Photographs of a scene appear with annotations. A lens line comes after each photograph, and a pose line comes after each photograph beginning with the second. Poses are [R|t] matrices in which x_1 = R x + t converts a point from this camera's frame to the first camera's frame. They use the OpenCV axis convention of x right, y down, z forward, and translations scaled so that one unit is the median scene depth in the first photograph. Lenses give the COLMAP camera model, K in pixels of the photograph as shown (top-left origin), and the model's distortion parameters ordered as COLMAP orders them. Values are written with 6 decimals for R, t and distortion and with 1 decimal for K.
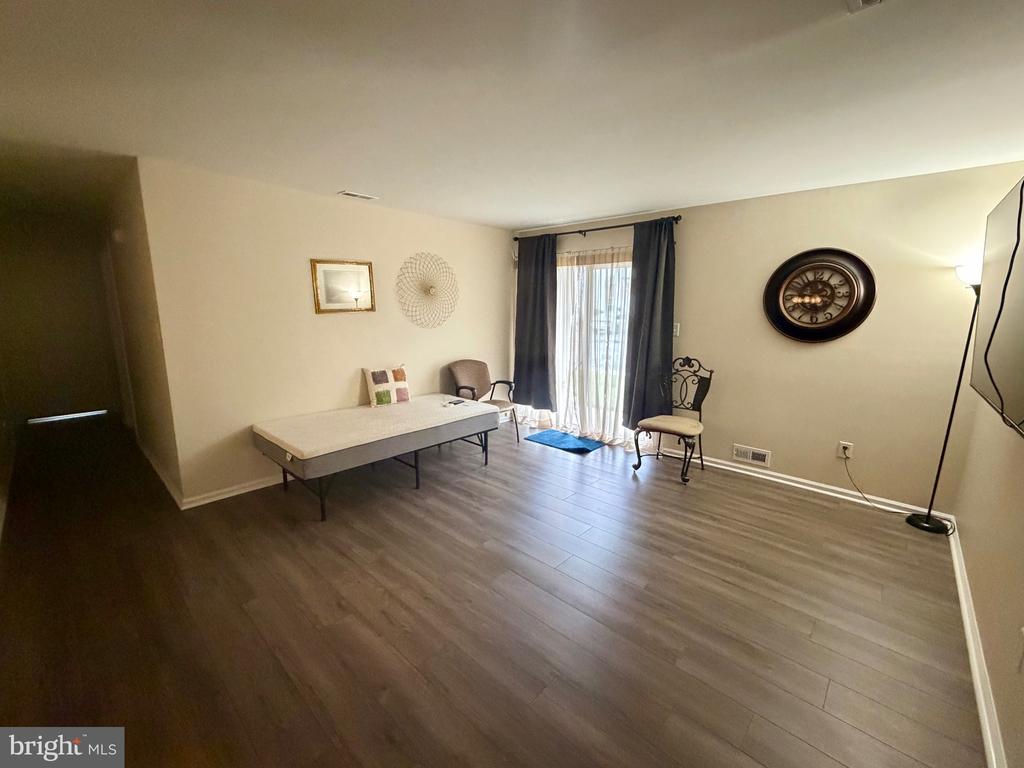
lens RADIAL K [[423.0, 0, 512.0], [0, 423.0, 384.0], [0, 0, 1]] dist [-0.000362, -0.000073]
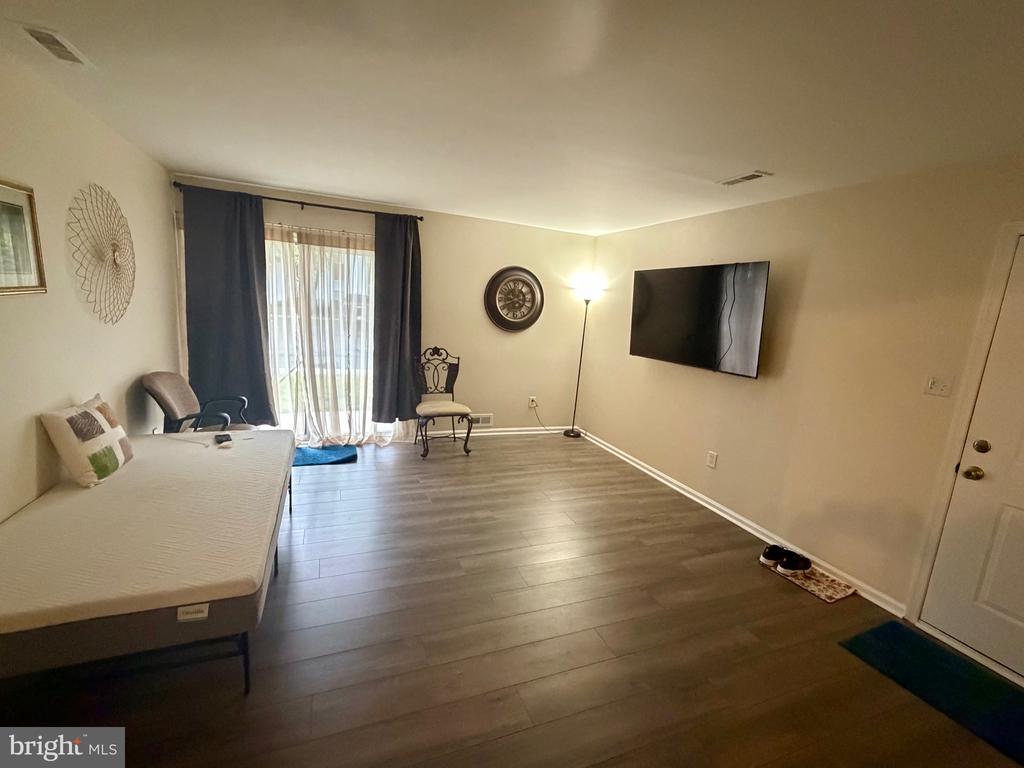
lens RADIAL K [[438.8, 0, 499.9], [0, 438.8, 382.9], [0, 0, 1]] dist [0.000136, -0.000157]
pose [[0.434898, -0.133035, 0.890598, -0.557929], [0.101672, 0.989957, 0.098228, -0.066508], [-0.894721, 0.047829, 0.444056, 0.337343]]
